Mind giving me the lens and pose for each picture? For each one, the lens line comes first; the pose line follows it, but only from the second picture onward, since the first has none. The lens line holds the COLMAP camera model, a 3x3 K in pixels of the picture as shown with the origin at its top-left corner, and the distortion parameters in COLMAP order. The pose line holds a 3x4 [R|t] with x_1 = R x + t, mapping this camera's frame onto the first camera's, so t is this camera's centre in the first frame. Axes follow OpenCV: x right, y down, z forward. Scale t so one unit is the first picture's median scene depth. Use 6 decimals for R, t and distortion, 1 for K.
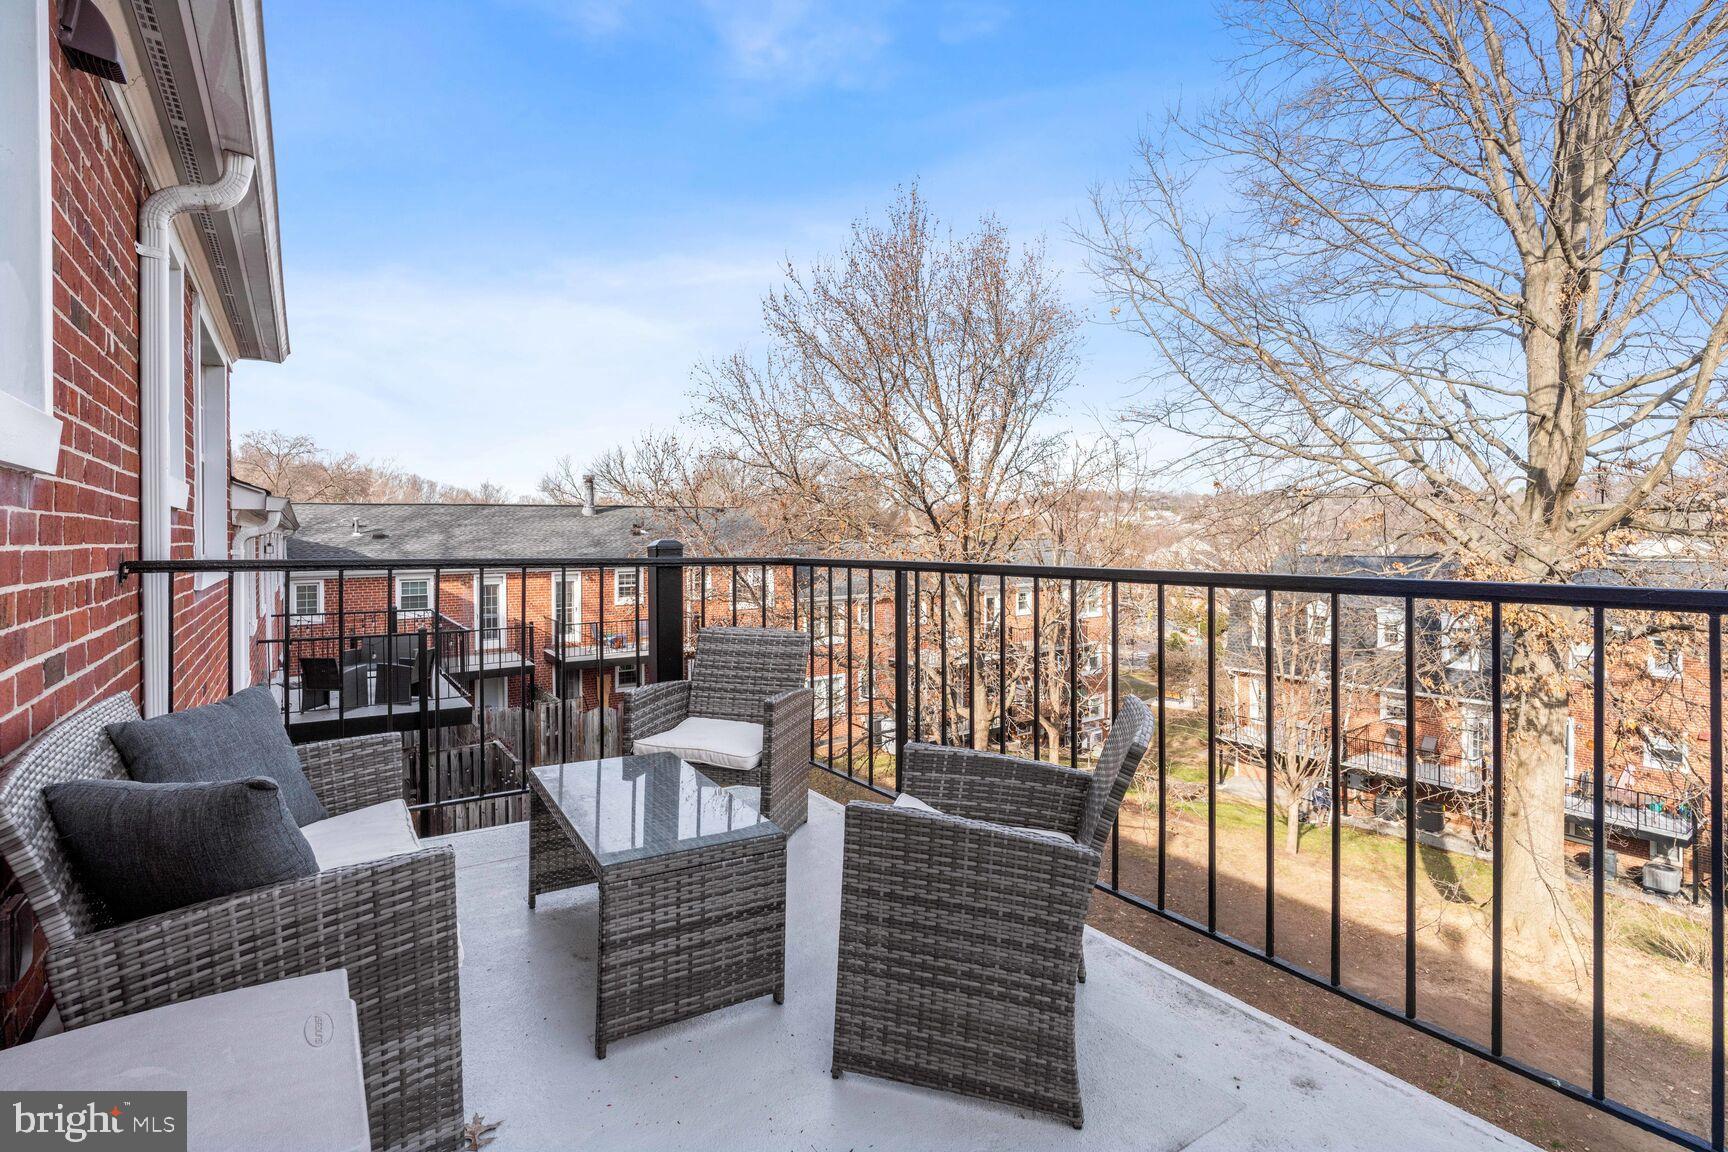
lens RADIAL K [[834.3, 0, 838.4], [0, 834.3, 542.4], [0, 0, 1]] dist [-0.008596, 0.003216]
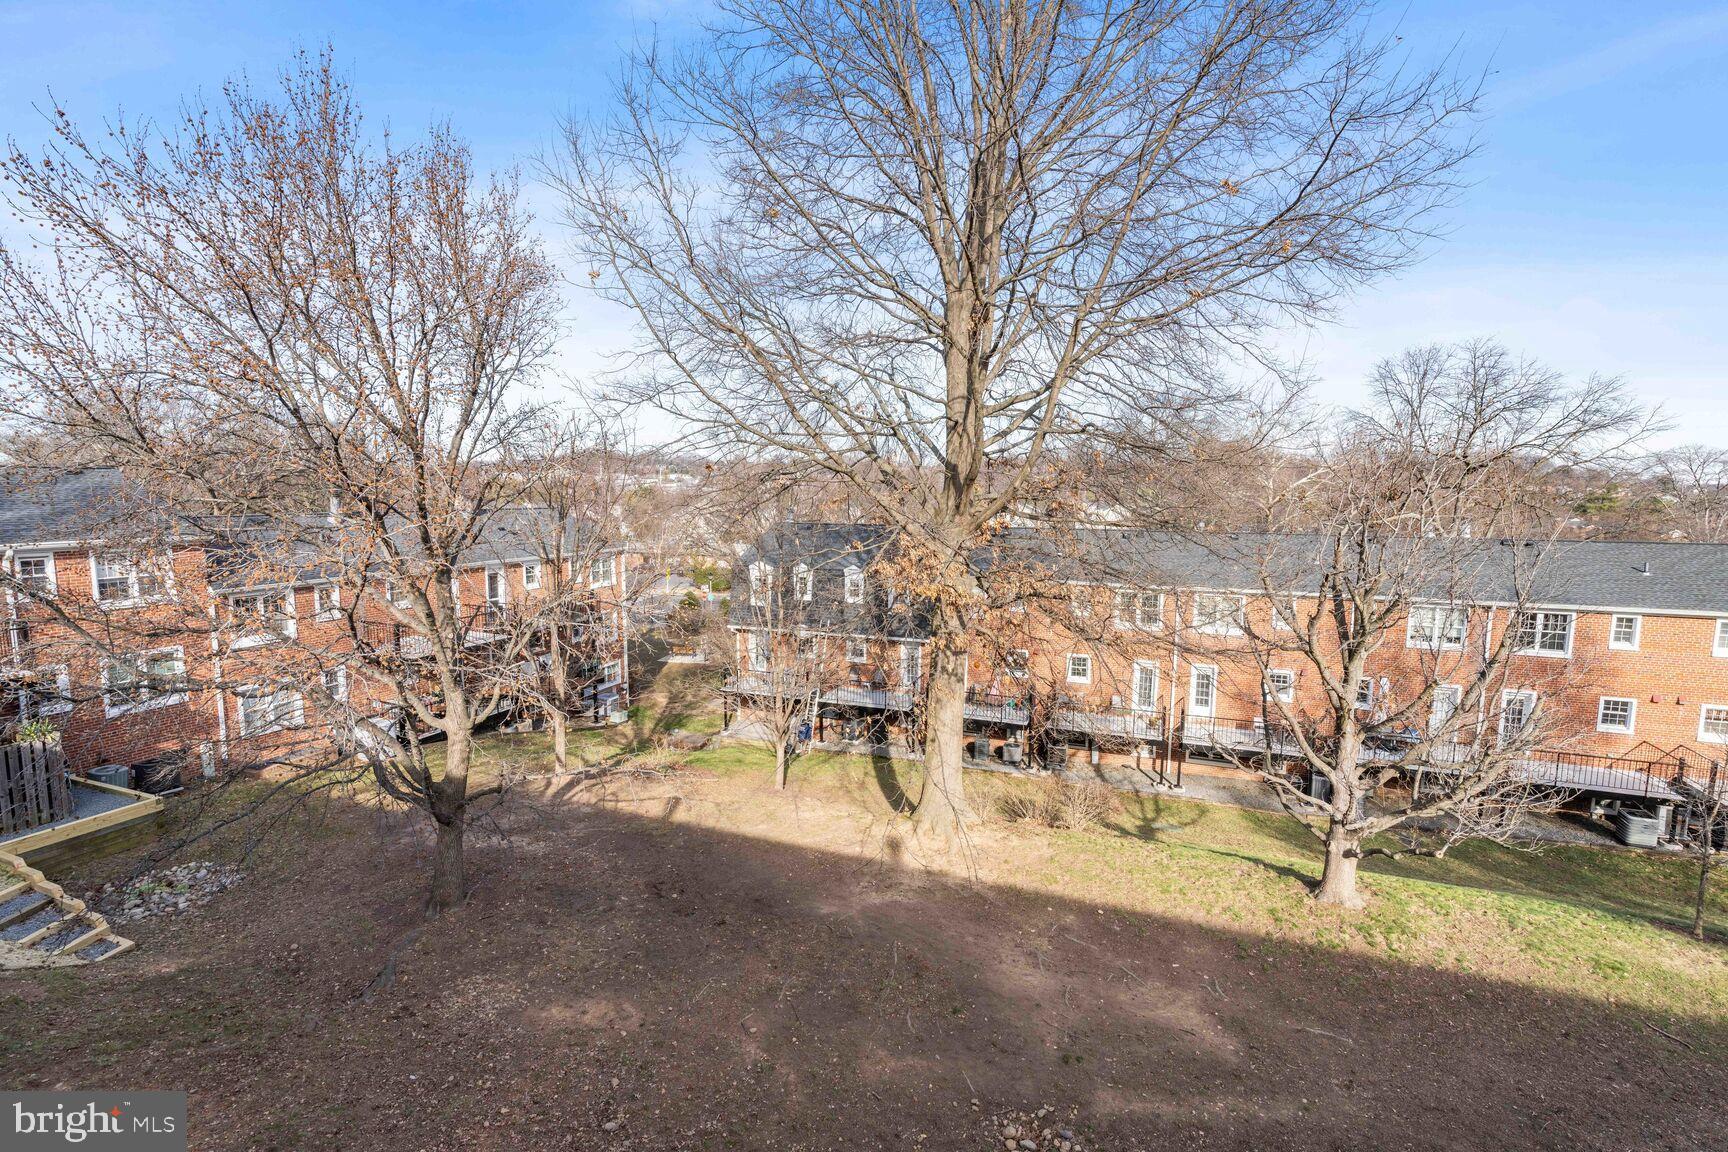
lens RADIAL K [[778.9, 0, 867.0], [0, 778.9, 577.0], [0, 0, 1]] dist [-0.007929, 0.003869]
pose [[0.826978, -0.047552, 0.560220, 0.082230], [-0.008198, 0.995291, 0.096583, -0.032534], [-0.562175, -0.084464, 0.822694, 0.106096]]
